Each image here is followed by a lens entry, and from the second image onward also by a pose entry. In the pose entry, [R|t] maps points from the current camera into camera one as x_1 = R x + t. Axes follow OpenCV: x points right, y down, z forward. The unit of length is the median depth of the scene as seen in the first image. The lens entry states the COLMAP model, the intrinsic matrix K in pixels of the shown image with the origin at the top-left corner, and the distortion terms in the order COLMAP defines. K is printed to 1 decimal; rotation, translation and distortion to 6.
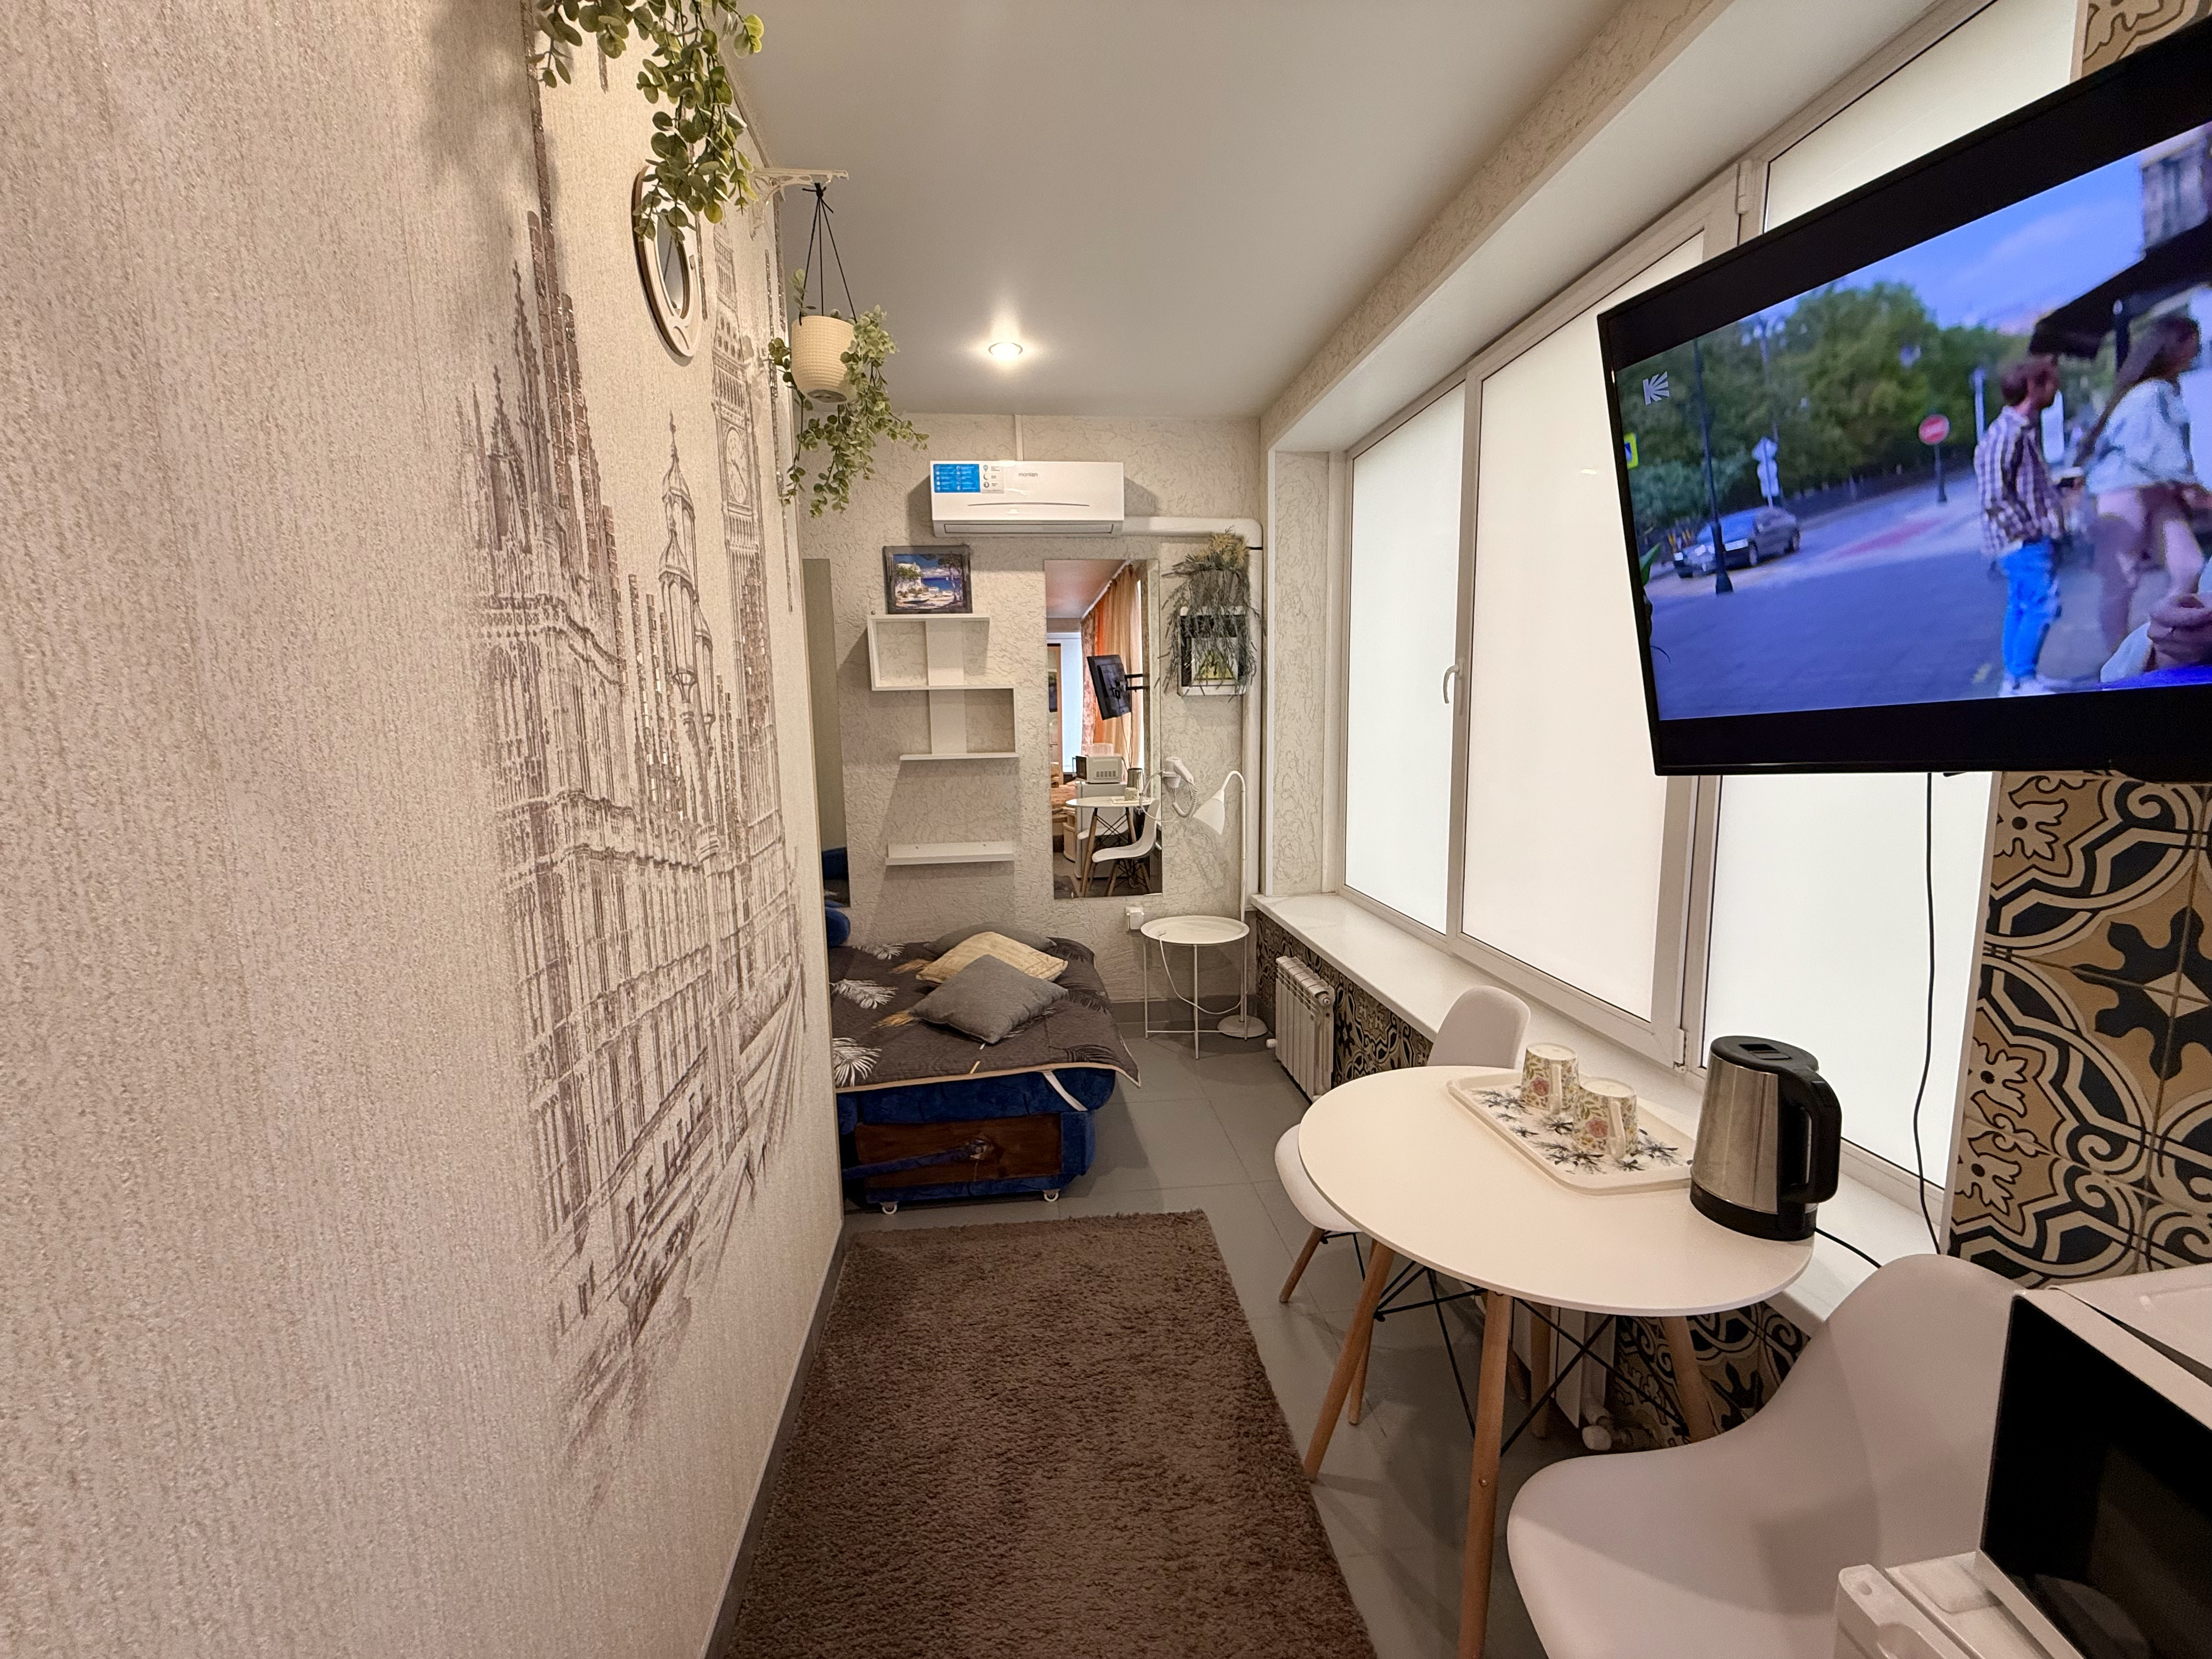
lens RADIAL K [[881.7, 0, 1101.6], [0, 881.7, 829.0], [0, 0, 1]] dist [0.000654, 0.000441]
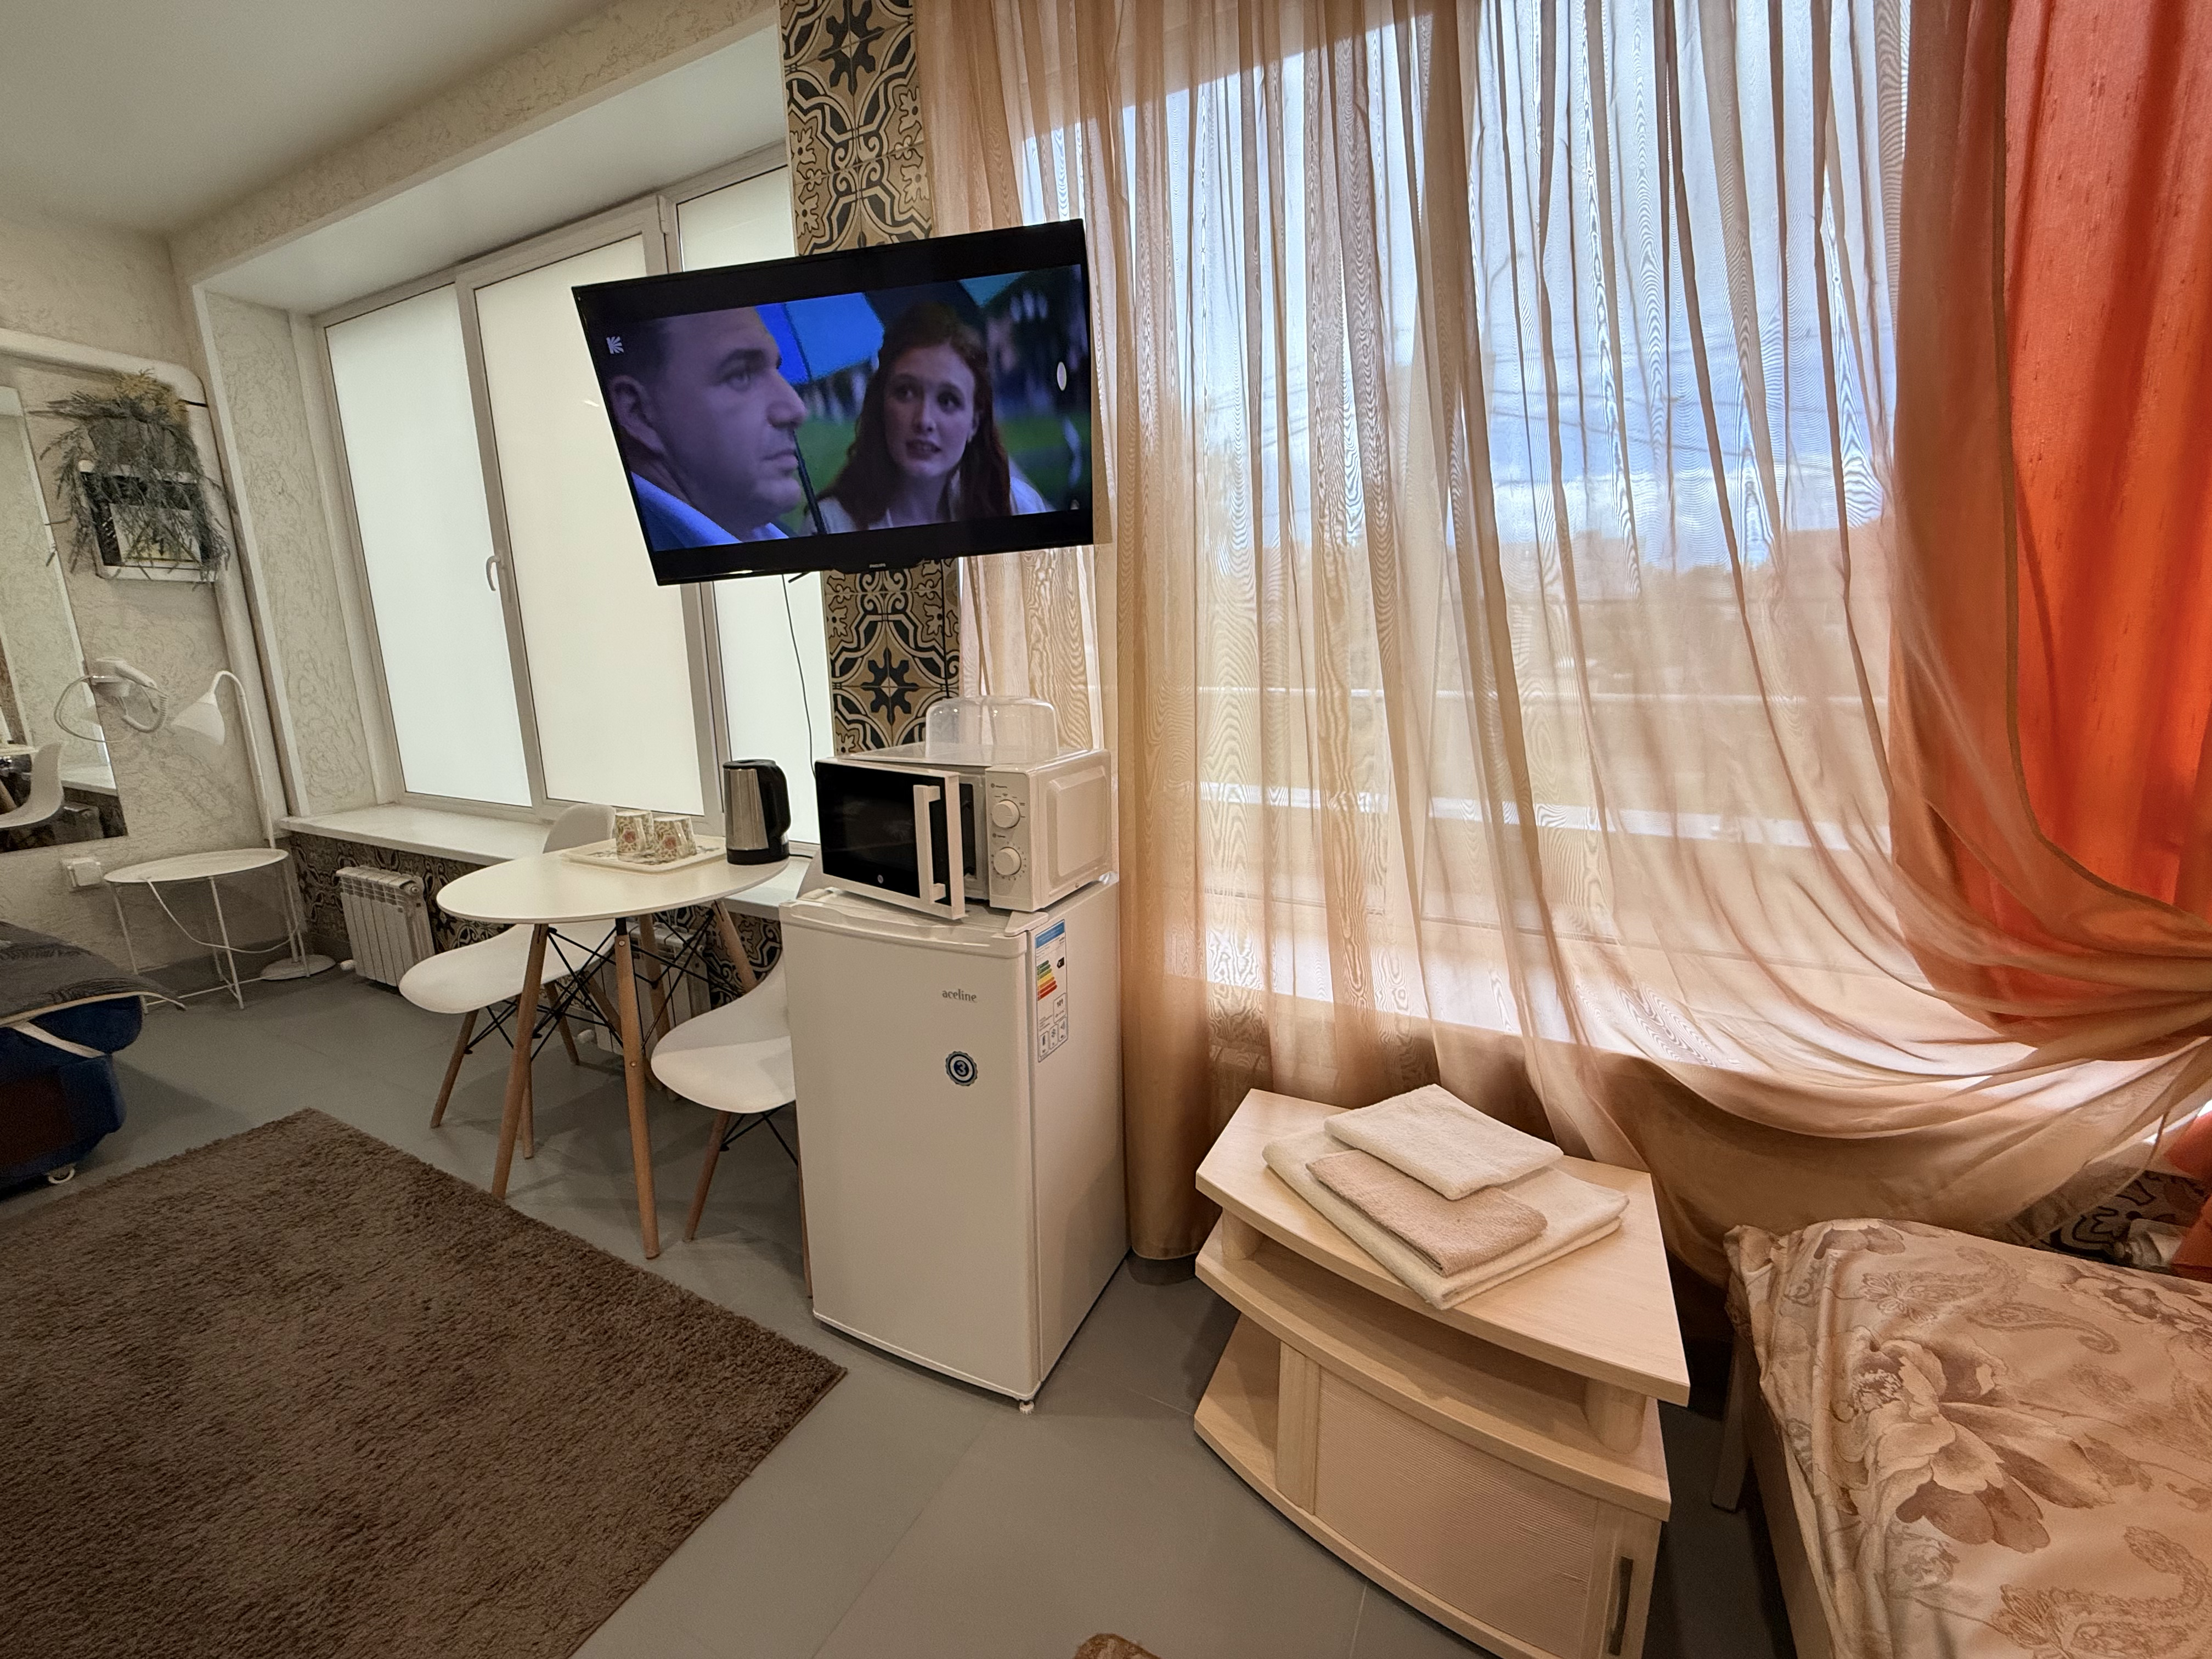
lens RADIAL K [[881.7, 0, 1101.6], [0, 881.7, 829.0], [0, 0, 1]] dist [0.000654, 0.000441]
pose [[0.558094, -0.157627, 0.814668, -0.106456], [0.112295, 0.987107, 0.114063, 0.093057], [-0.822144, 0.027825, 0.568599, -0.197525]]
